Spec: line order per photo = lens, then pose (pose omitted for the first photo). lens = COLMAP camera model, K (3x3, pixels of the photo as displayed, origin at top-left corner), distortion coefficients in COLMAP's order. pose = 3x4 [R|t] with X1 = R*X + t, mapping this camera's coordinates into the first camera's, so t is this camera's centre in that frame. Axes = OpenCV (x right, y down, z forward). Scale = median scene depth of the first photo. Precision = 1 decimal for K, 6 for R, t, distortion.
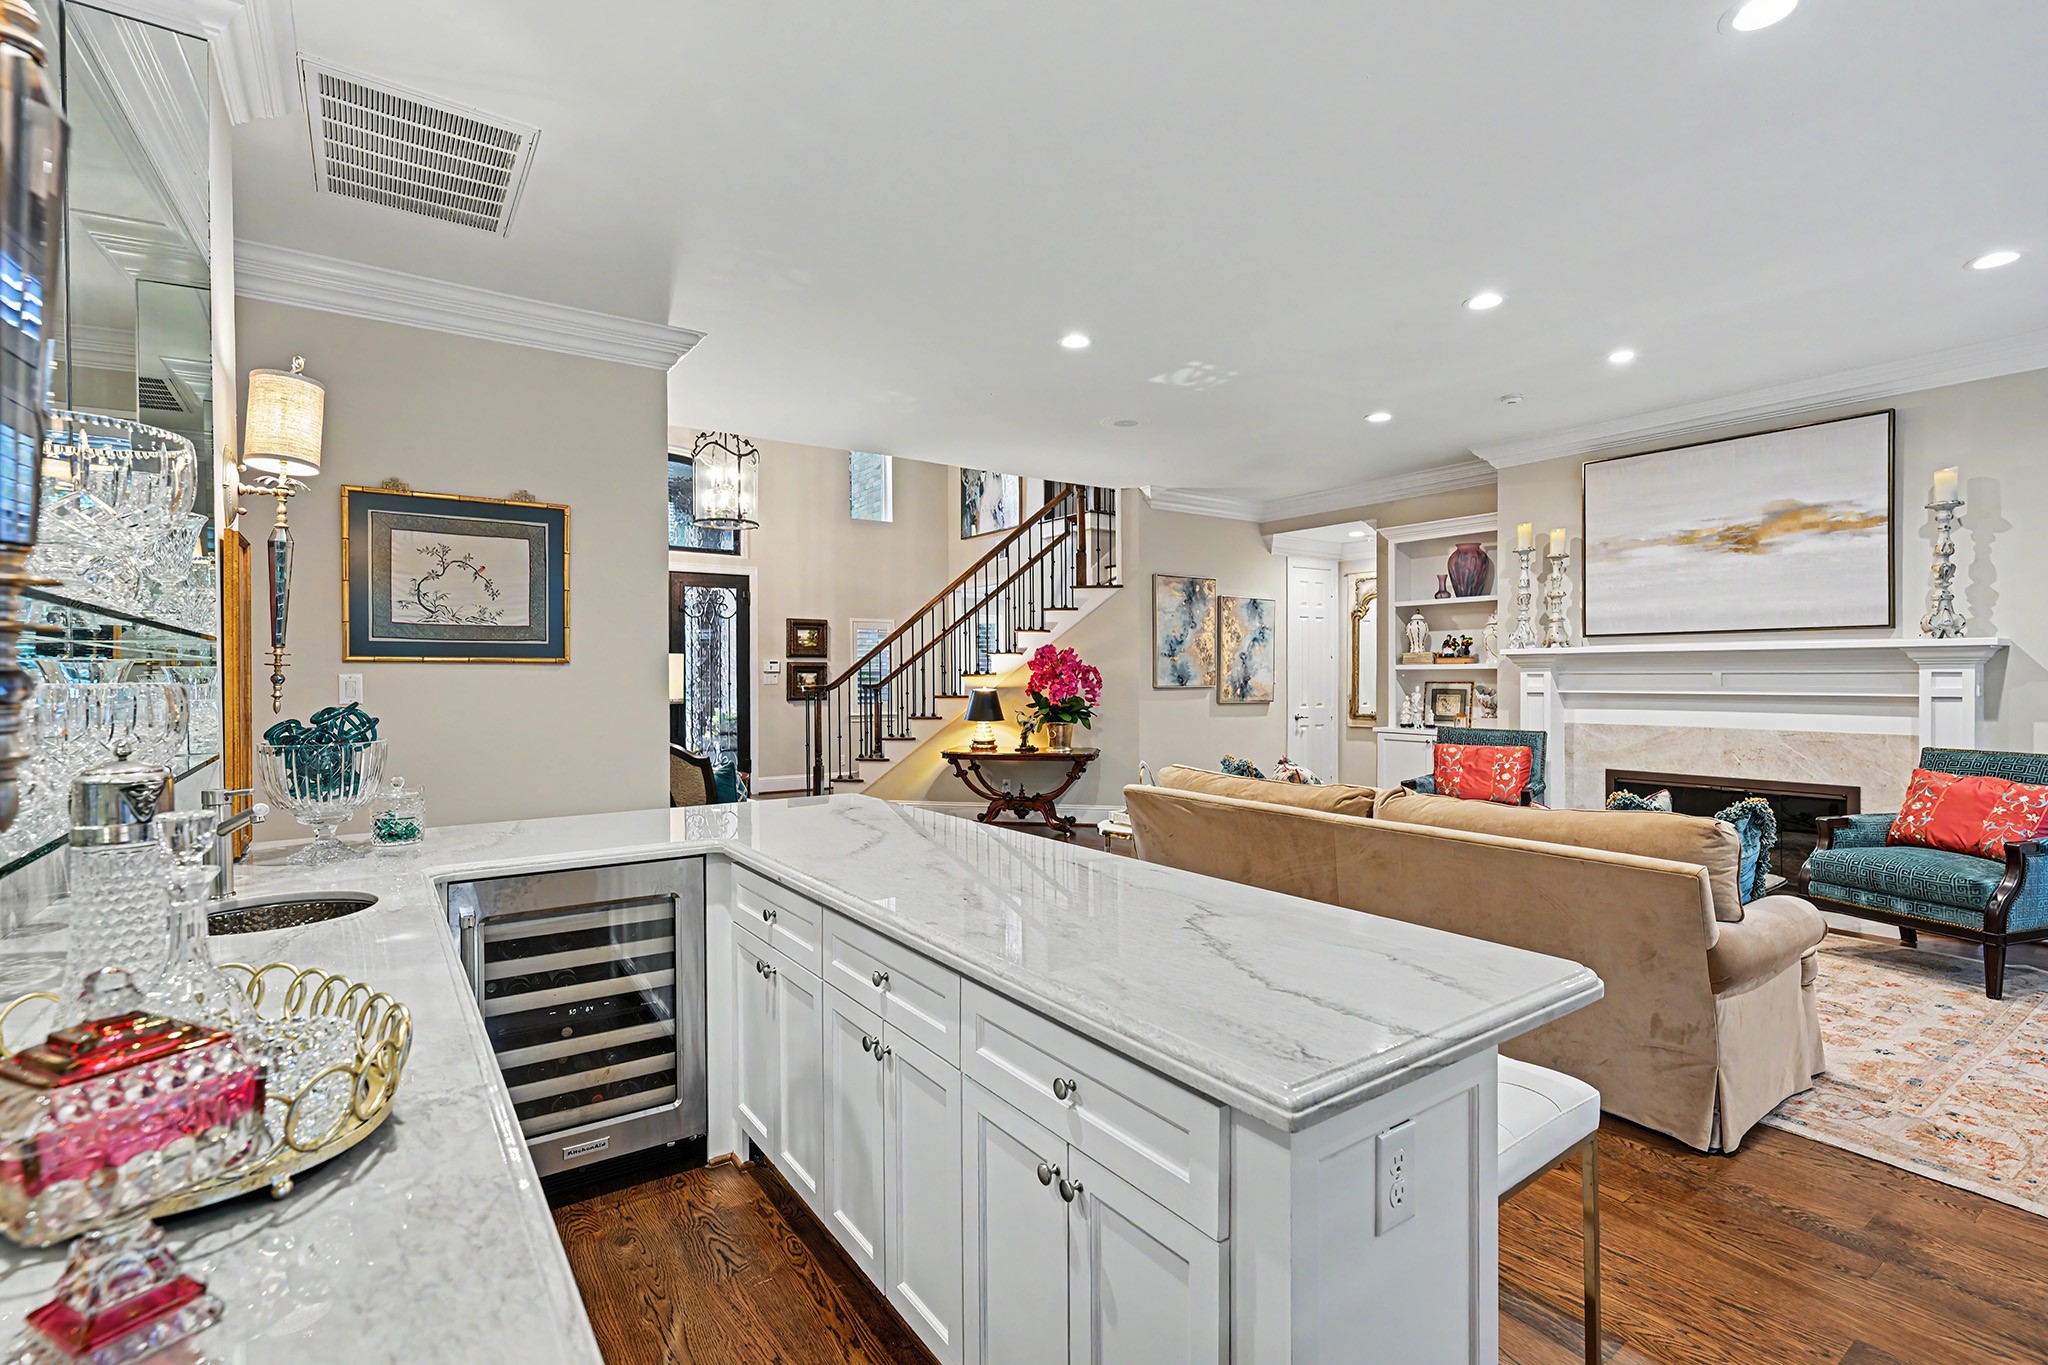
lens RADIAL K [[923.0, 0, 1024.0], [0, 923.0, 682.5], [0, 0, 1]] dist [-0.000494, -0.000184]
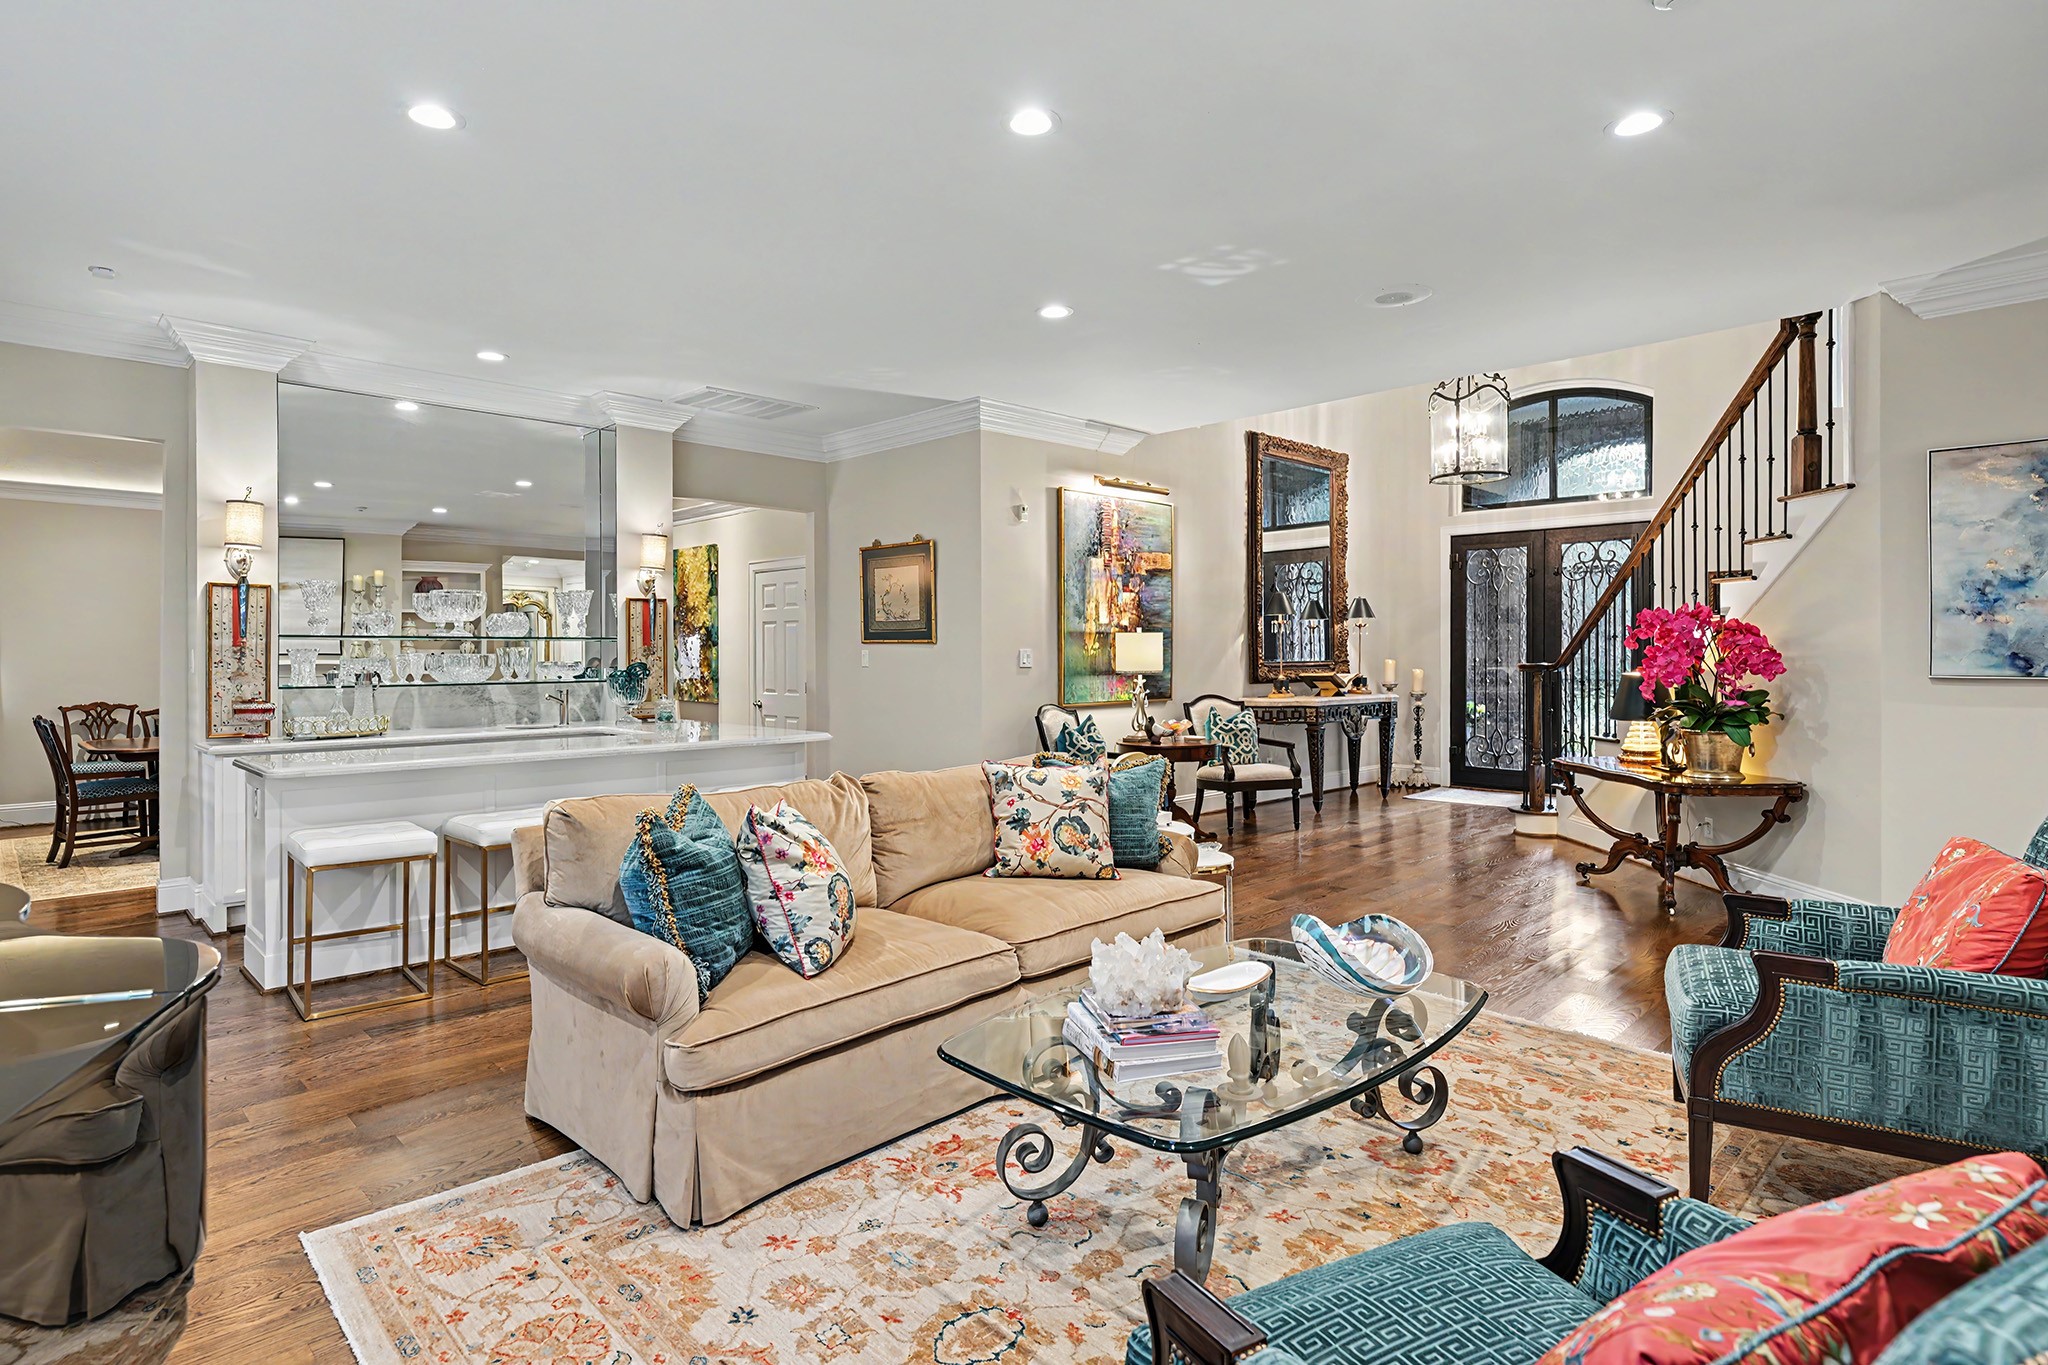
lens RADIAL K [[1101.7, 0, 1019.4], [0, 1101.7, 649.6], [0, 0, 1]] dist [-0.002012, -0.000391]
pose [[0.154454, 0.002027, -0.987998, 1.066741], [-0.007233, 0.999973, 0.000921, -0.010379], [0.987973, 0.007004, 0.154465, 0.693309]]
